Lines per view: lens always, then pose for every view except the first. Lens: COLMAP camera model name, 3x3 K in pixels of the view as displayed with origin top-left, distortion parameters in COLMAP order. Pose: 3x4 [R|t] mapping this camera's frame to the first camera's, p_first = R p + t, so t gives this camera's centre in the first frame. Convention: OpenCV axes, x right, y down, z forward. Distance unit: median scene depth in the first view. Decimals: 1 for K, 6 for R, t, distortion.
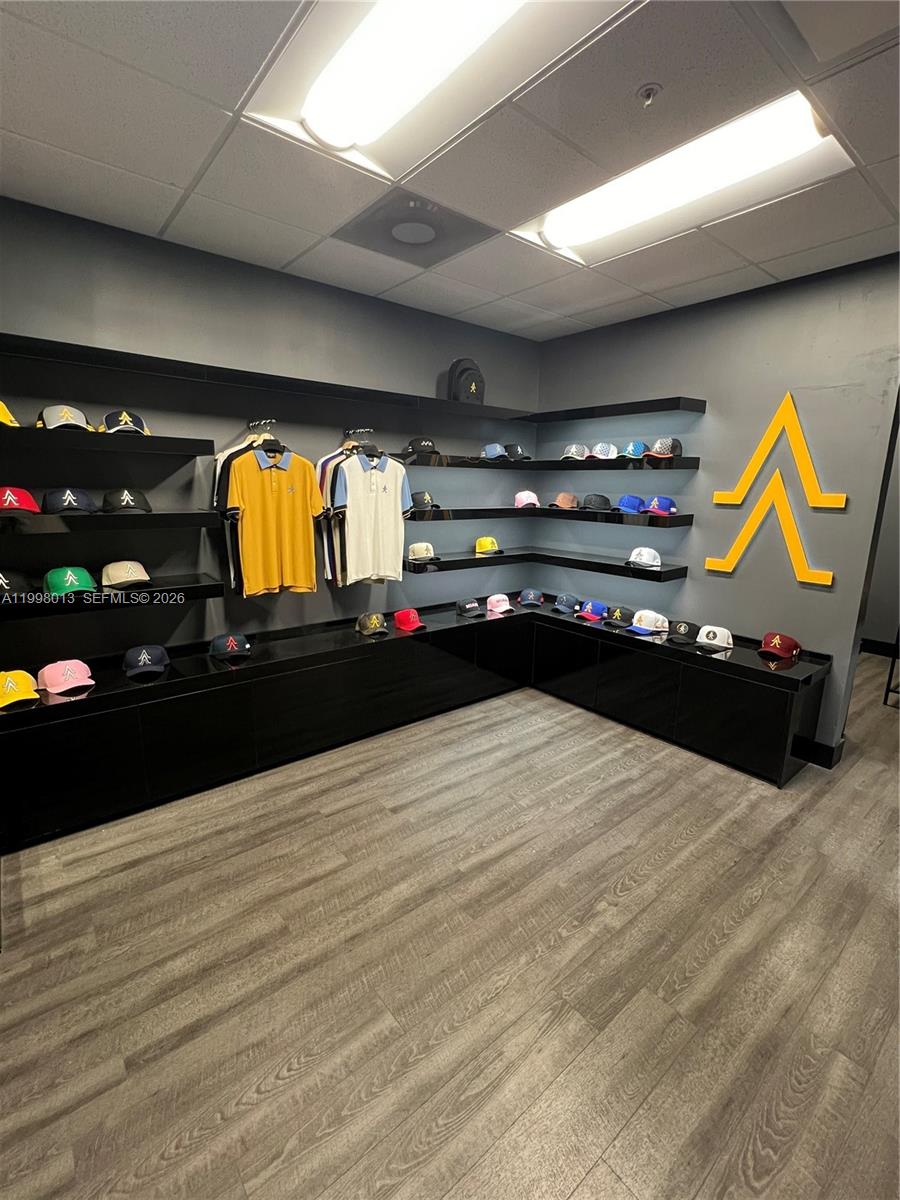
lens RADIAL K [[533.4, 0, 450.0], [0, 533.4, 600.0], [0, 0, 1]] dist [0.002471, 0.000095]
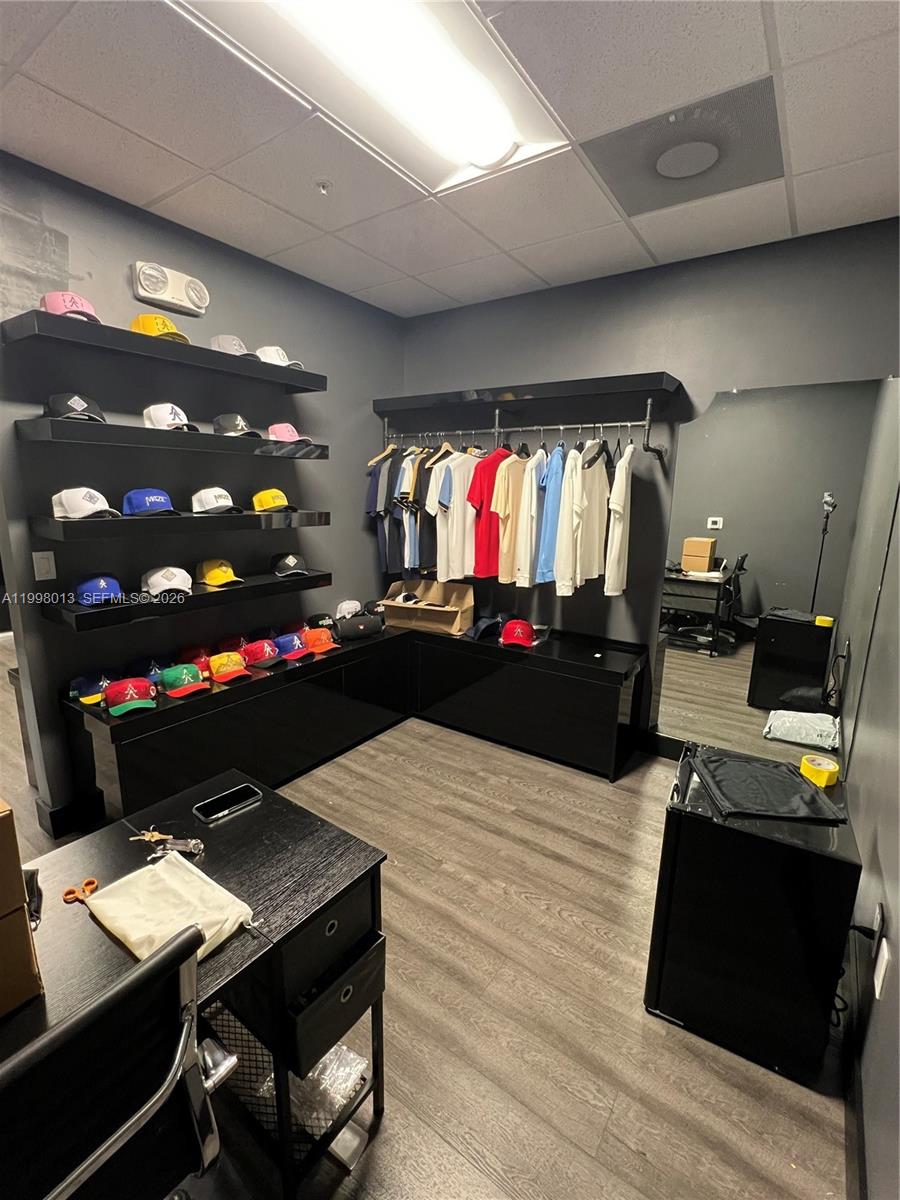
lens RADIAL K [[533.4, 0, 450.0], [0, 533.4, 600.0], [0, 0, 1]] dist [0.002471, 0.000095]
pose [[0.270327, 0.190114, -0.943811, 0.798658], [-0.217351, 0.967053, 0.132542, -0.149155], [0.937913, 0.169308, 0.302742, 0.690846]]
